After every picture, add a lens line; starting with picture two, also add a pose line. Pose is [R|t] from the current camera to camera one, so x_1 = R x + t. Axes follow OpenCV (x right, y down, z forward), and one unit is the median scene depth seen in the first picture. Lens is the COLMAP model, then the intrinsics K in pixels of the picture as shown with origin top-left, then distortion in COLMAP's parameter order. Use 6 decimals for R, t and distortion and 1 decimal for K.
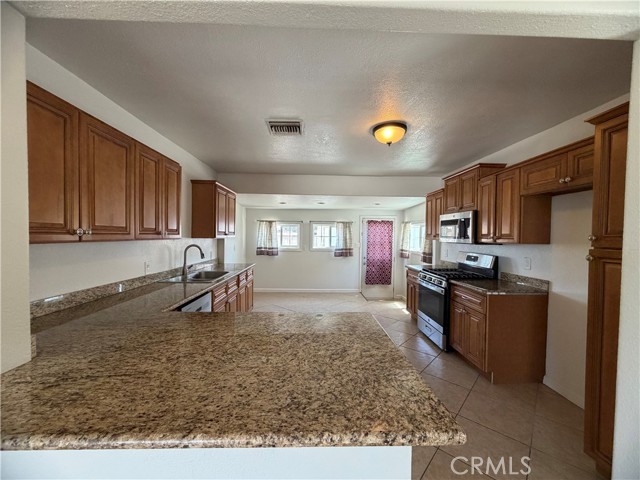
lens RADIAL K [[253.8, 0, 318.5], [0, 253.8, 239.8], [0, 0, 1]] dist [-0.002230, -0.000338]
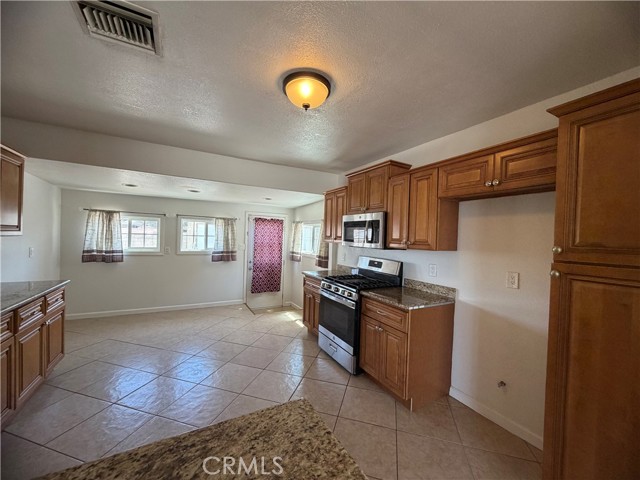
lens RADIAL K [[253.8, 0, 318.3], [0, 253.8, 240.8], [0, 0, 1]] dist [-0.002230, -0.000338]
pose [[0.891207, 0.011137, 0.453461, -0.000962], [-0.015037, 0.999874, 0.004997, -0.014557], [-0.453348, -0.011273, 0.891262, 0.307574]]
